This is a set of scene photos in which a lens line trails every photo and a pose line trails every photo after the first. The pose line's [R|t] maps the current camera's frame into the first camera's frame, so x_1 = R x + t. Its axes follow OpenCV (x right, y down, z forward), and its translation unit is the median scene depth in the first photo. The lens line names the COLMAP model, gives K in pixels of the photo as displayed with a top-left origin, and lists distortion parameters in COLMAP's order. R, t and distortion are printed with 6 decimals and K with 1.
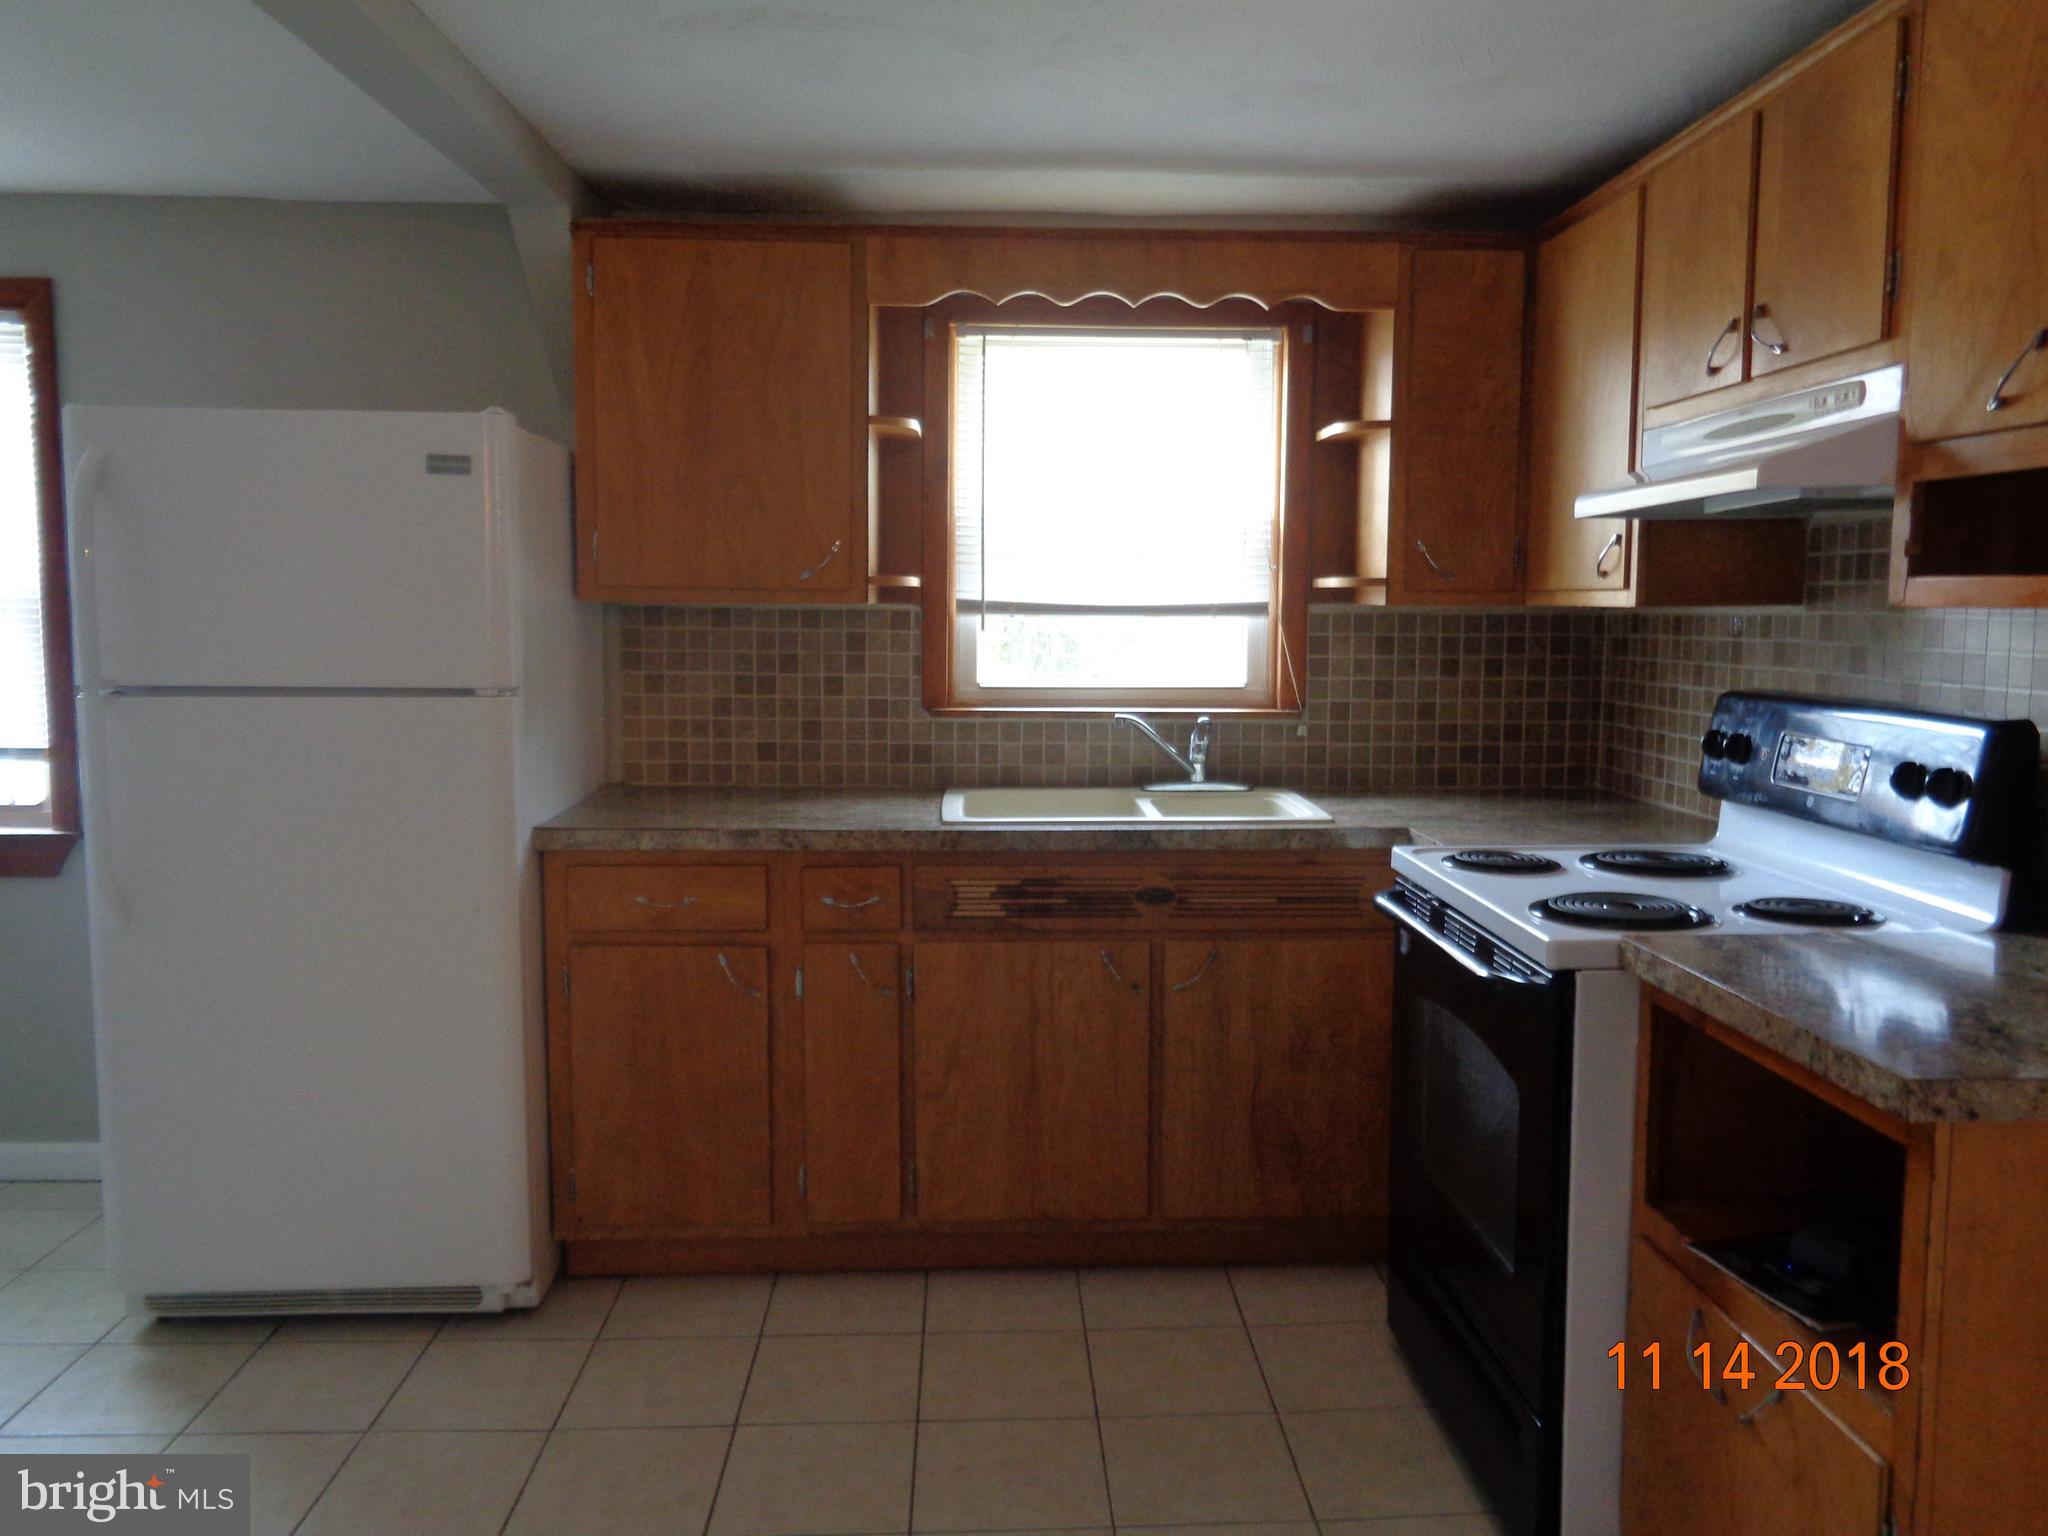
lens RADIAL K [[1534.3, 0, 1029.6], [0, 1534.3, 766.7], [0, 0, 1]] dist [-0.004268, -0.001129]
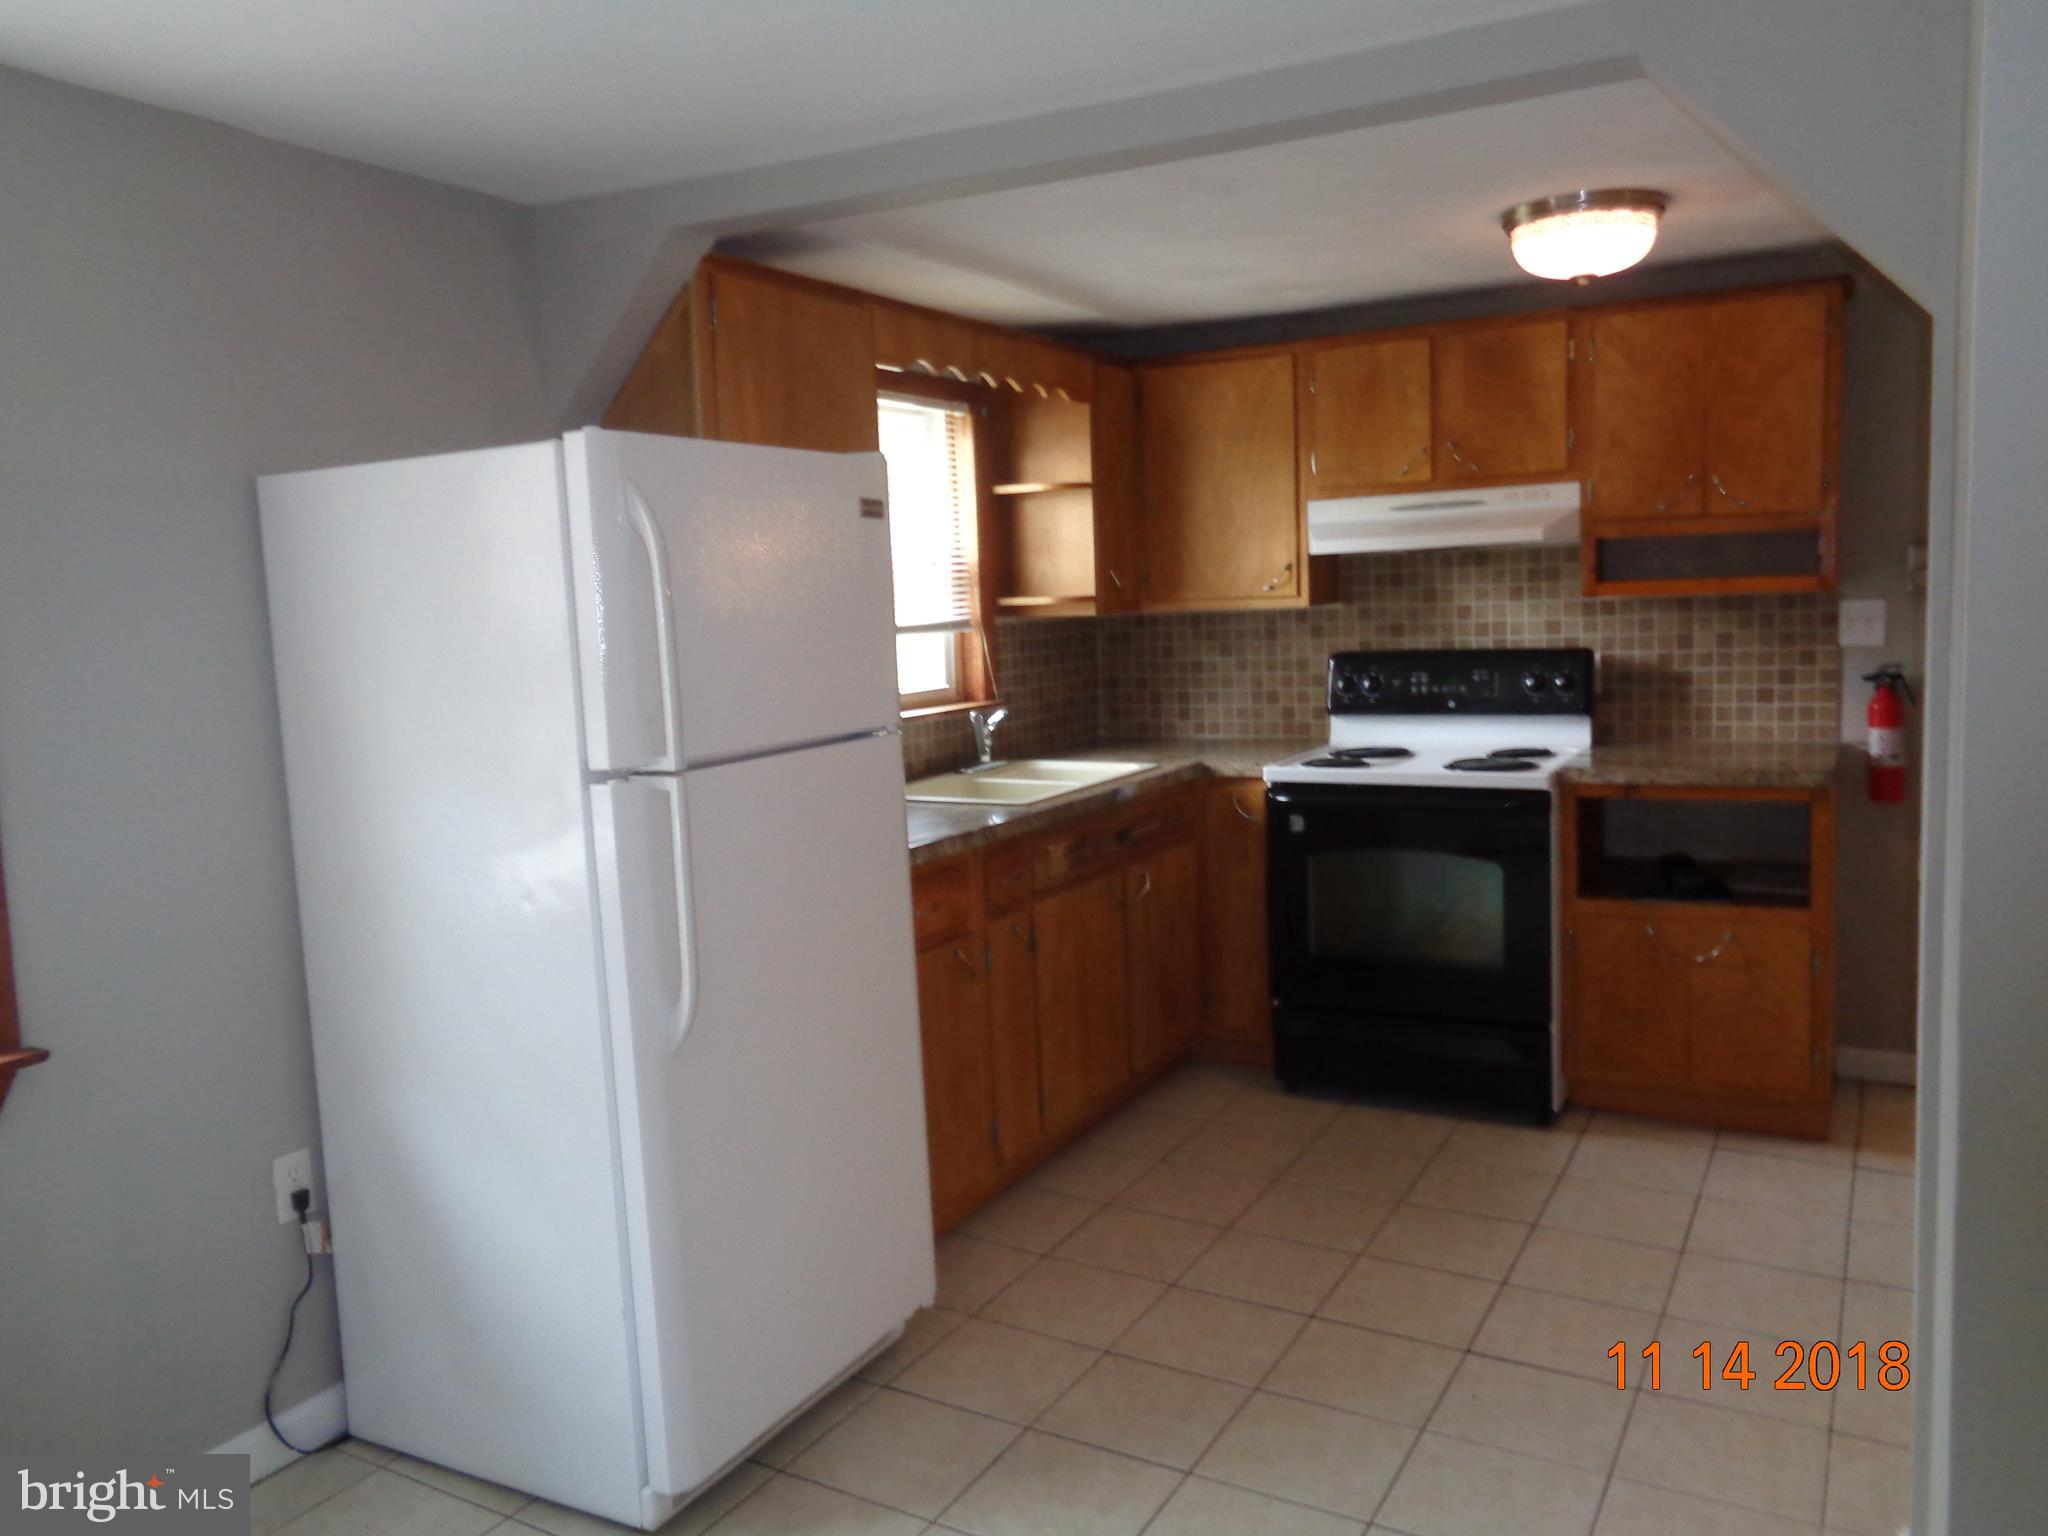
lens RADIAL K [[1512.0, 0, 1028.3], [0, 1512.0, 766.9], [0, 0, 1]] dist [0.008732, 0.005124]
pose [[0.532875, -0.124171, 0.837034, -0.896658], [0.132256, 0.989240, 0.062553, -0.057994], [-0.835795, 0.077370, 0.543563, 0.288233]]
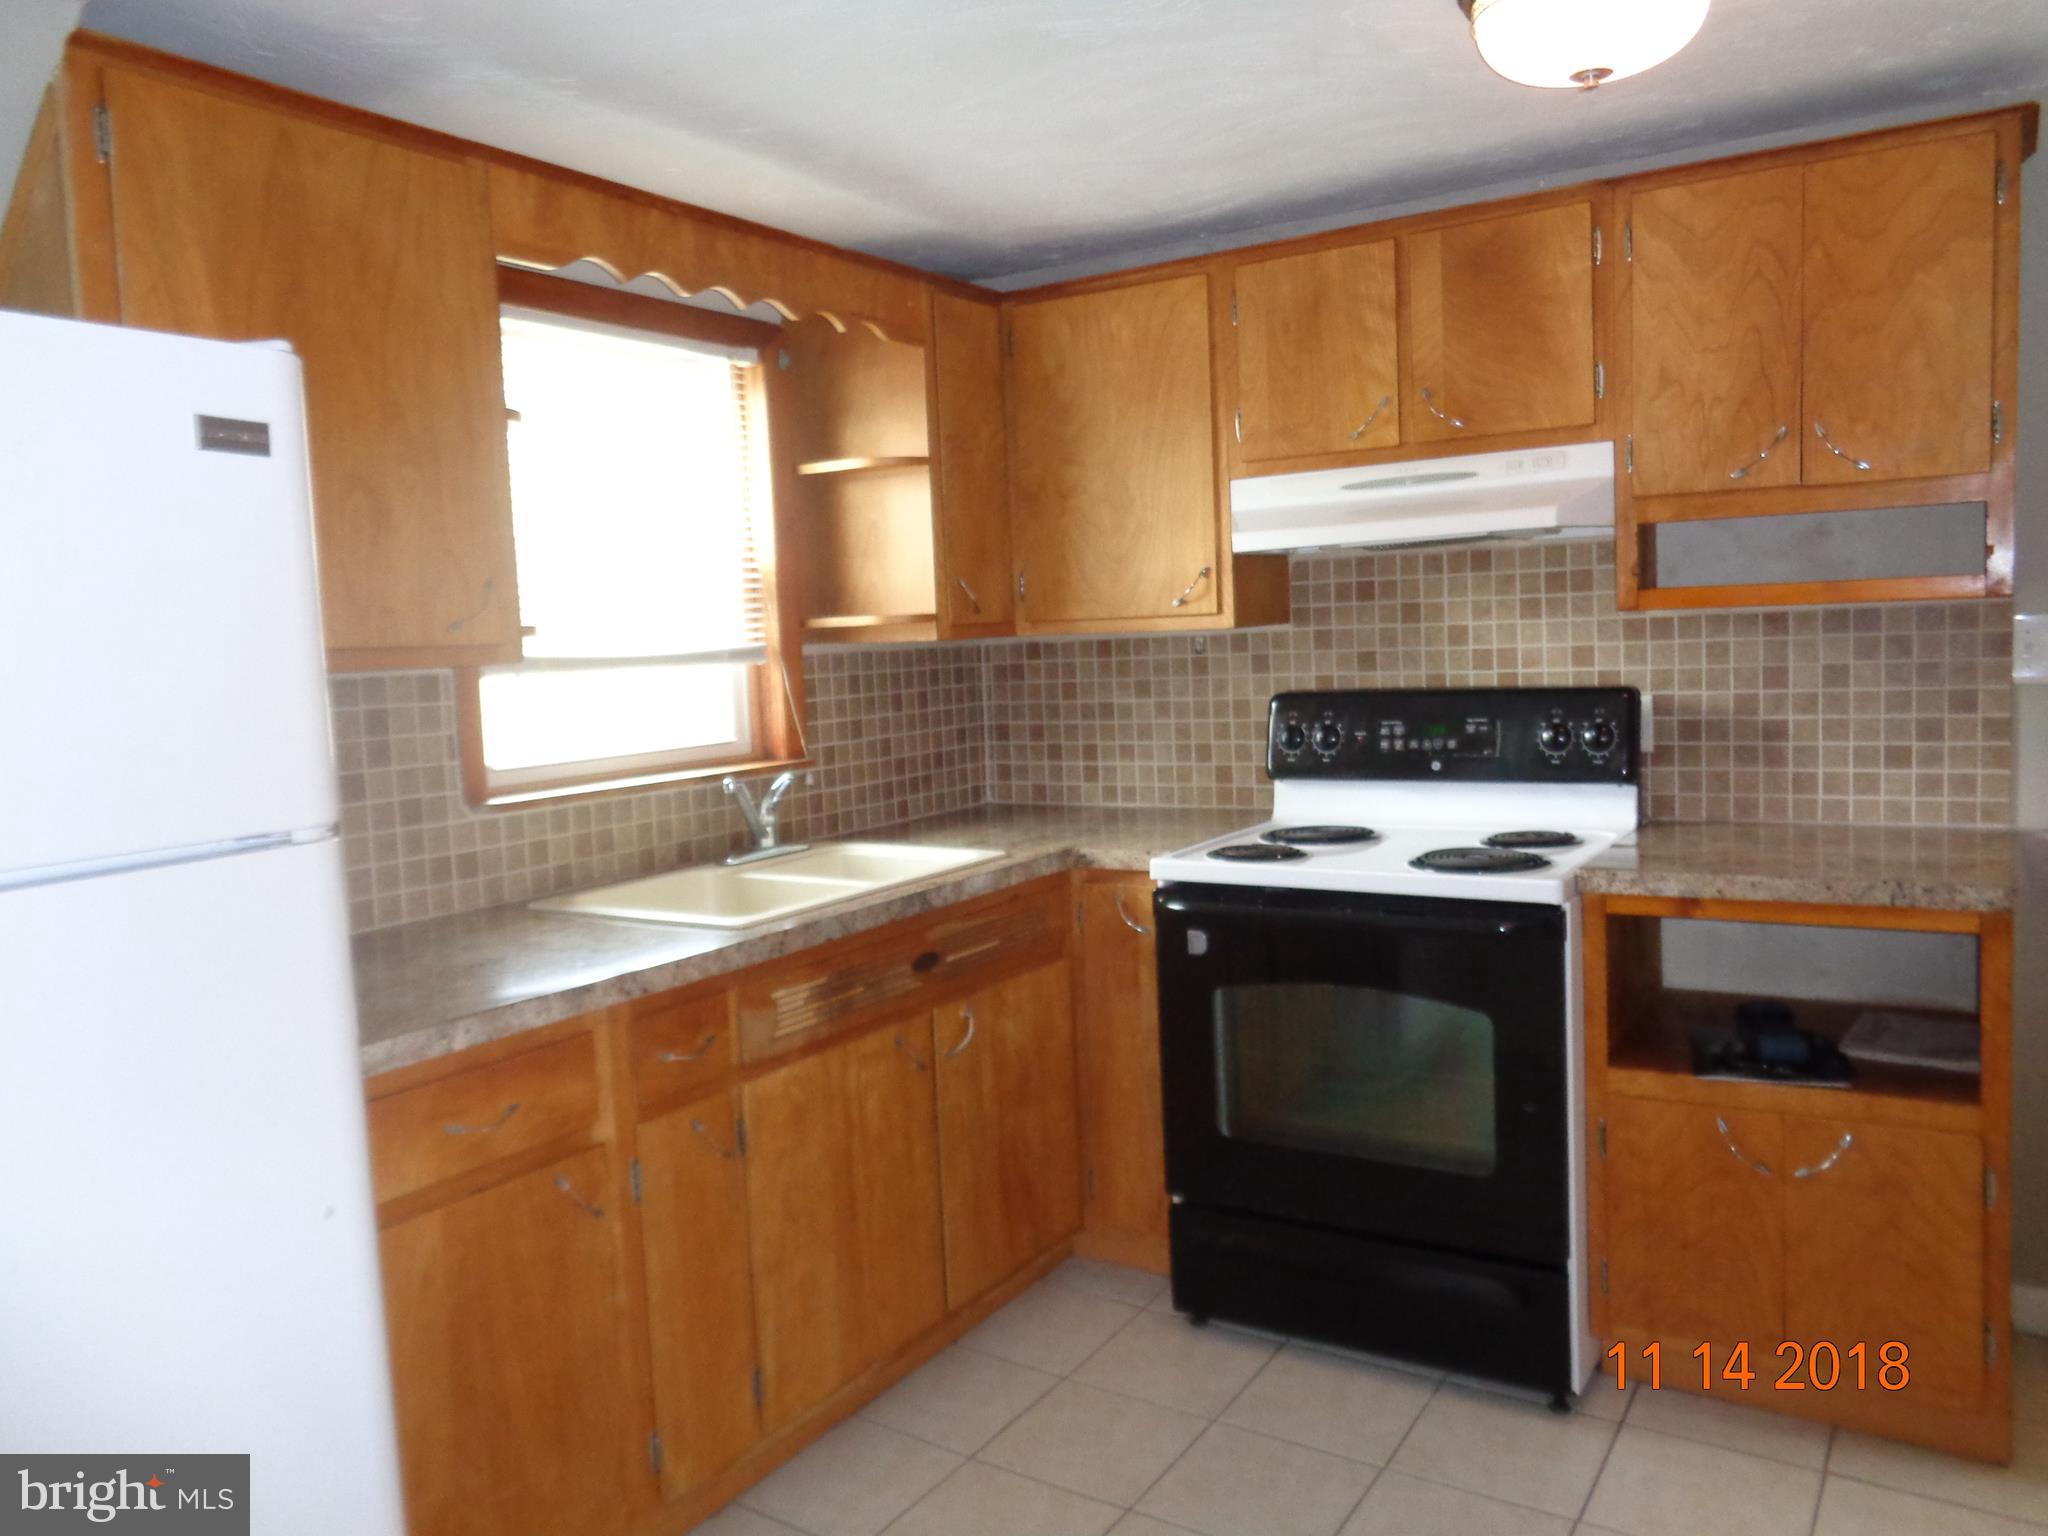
lens RADIAL K [[1522.3, 0, 1020.6], [0, 1522.3, 767.1], [0, 0, 1]] dist [-0.002934, 0.006967]
pose [[0.581687, -0.102858, 0.806883, -0.508392], [0.131606, 0.990804, 0.031427, -0.043737], [-0.802696, 0.087910, 0.589874, 0.344857]]
